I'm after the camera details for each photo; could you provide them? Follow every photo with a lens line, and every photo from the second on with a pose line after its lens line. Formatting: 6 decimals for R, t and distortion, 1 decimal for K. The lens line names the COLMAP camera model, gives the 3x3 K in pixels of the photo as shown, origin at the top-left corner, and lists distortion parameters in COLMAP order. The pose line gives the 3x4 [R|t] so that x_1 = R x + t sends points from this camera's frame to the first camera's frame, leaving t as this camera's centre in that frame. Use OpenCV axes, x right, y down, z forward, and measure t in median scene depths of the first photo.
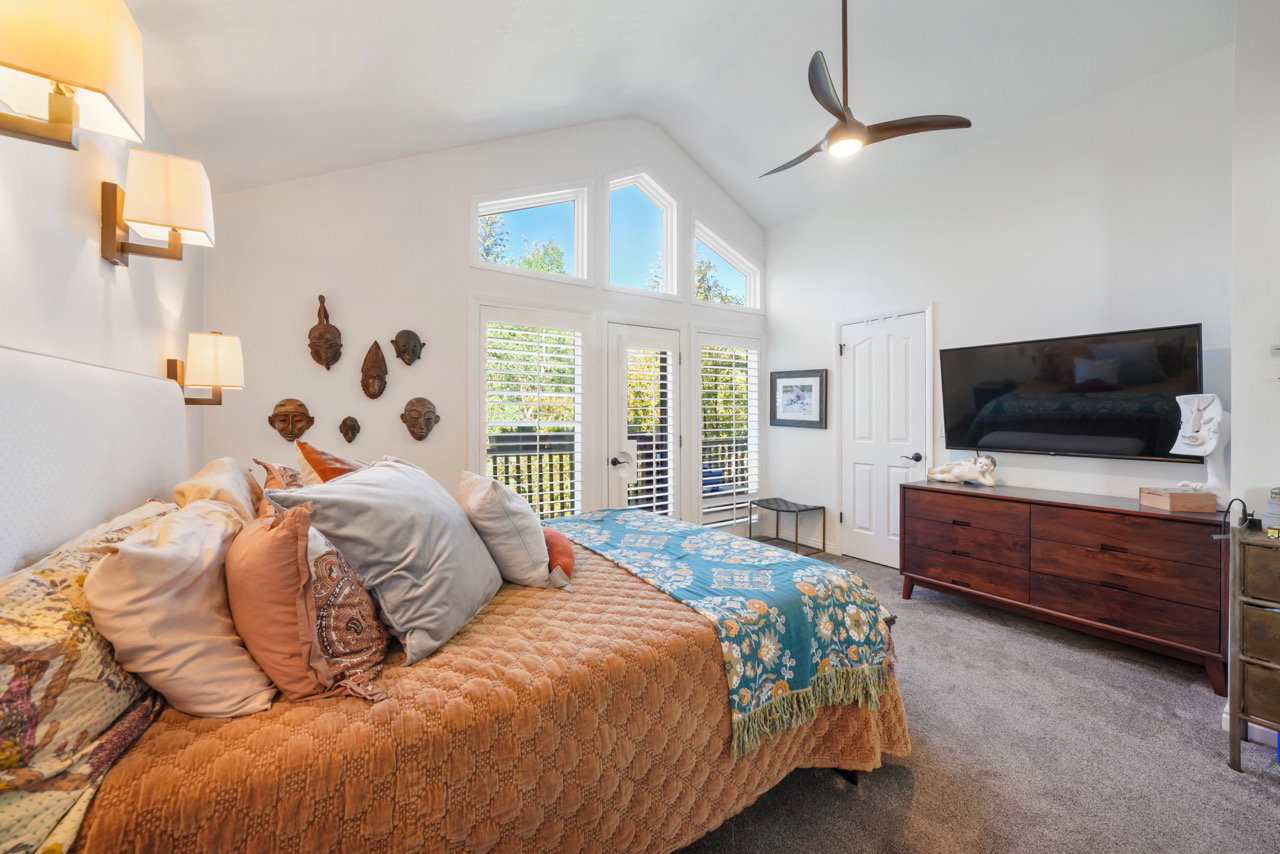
lens RADIAL K [[463.6, 0, 644.6], [0, 463.6, 419.0], [0, 0, 1]] dist [-0.021053, 0.001869]
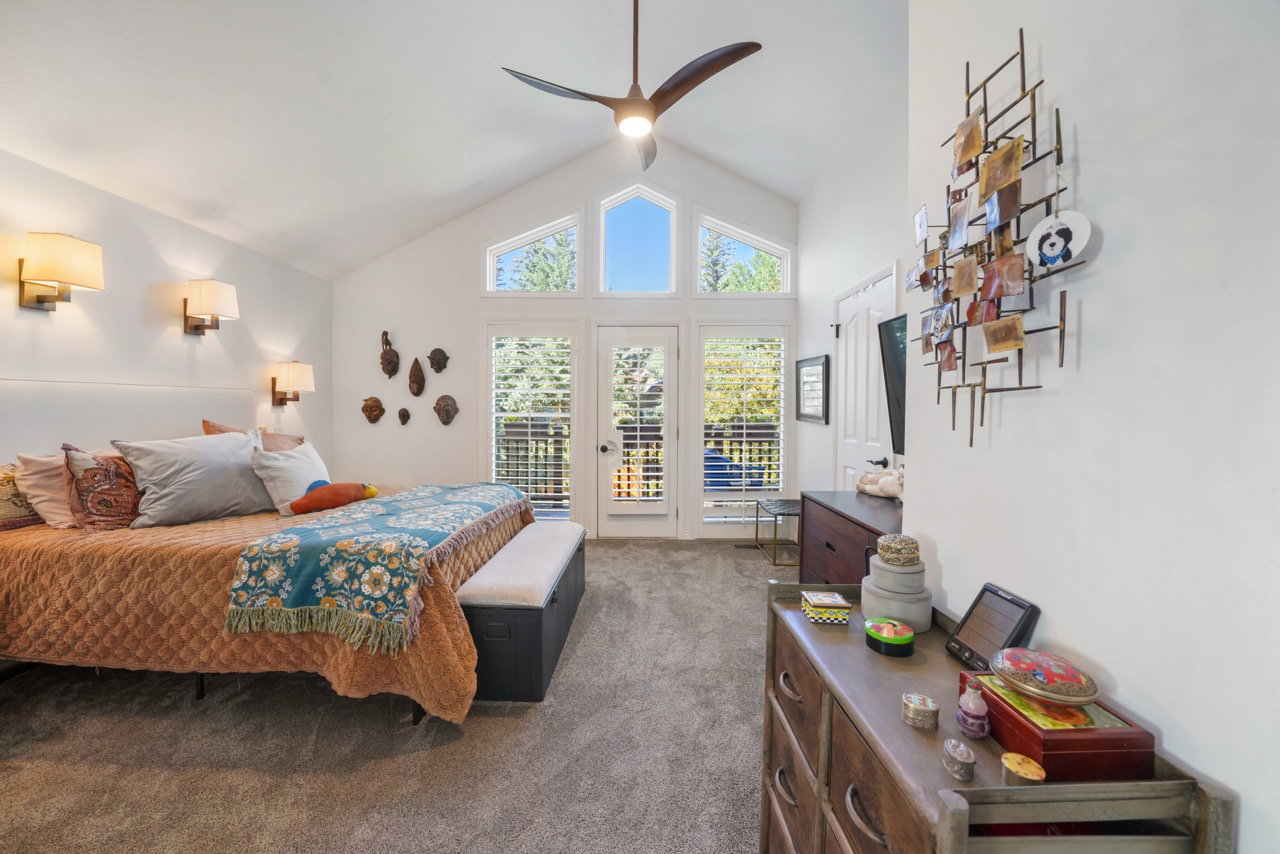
lens RADIAL K [[430.8, 0, 645.3], [0, 430.8, 422.2], [0, 0, 1]] dist [-0.024241, 0.000322]
pose [[0.851271, 0.020219, -0.524336, 0.841159], [-0.008021, 0.999642, 0.025524, -0.001896], [0.524665, -0.017522, 0.851129, 0.223492]]
